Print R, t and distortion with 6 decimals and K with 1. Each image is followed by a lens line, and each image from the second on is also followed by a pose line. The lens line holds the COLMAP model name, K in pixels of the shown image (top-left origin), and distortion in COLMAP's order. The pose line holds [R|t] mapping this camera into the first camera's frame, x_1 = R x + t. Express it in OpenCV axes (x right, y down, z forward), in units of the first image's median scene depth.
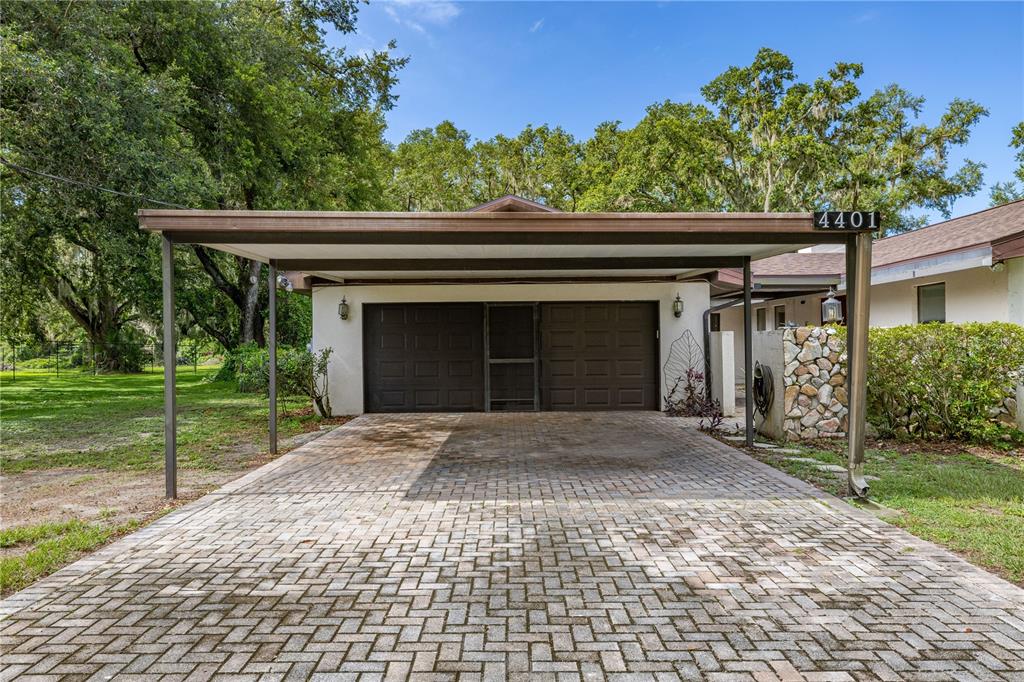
lens RADIAL K [[737.6, 0, 511.8], [0, 737.6, 339.6], [0, 0, 1]] dist [-0.000984, 0.001366]
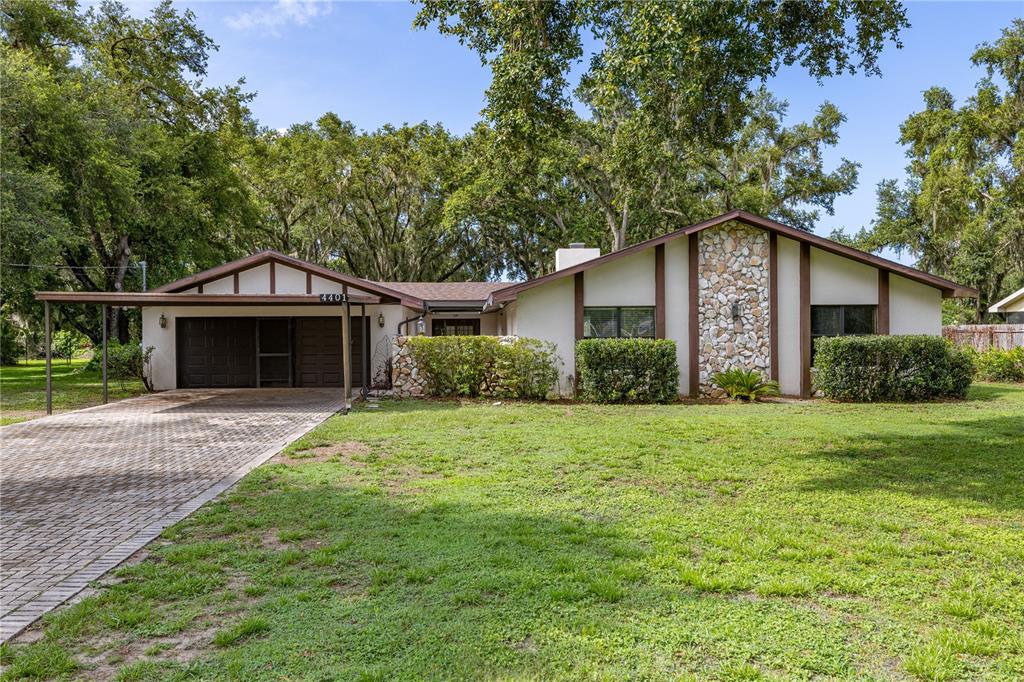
lens RADIAL K [[884.5, 0, 512.1], [0, 884.5, 340.3], [0, 0, 1]] dist [0.004023, -0.006603]
pose [[0.998533, 0.002769, 0.054074, 0.201593], [-0.003457, 0.999914, 0.012650, -0.013529], [-0.054034, -0.012818, 0.998457, -0.445553]]
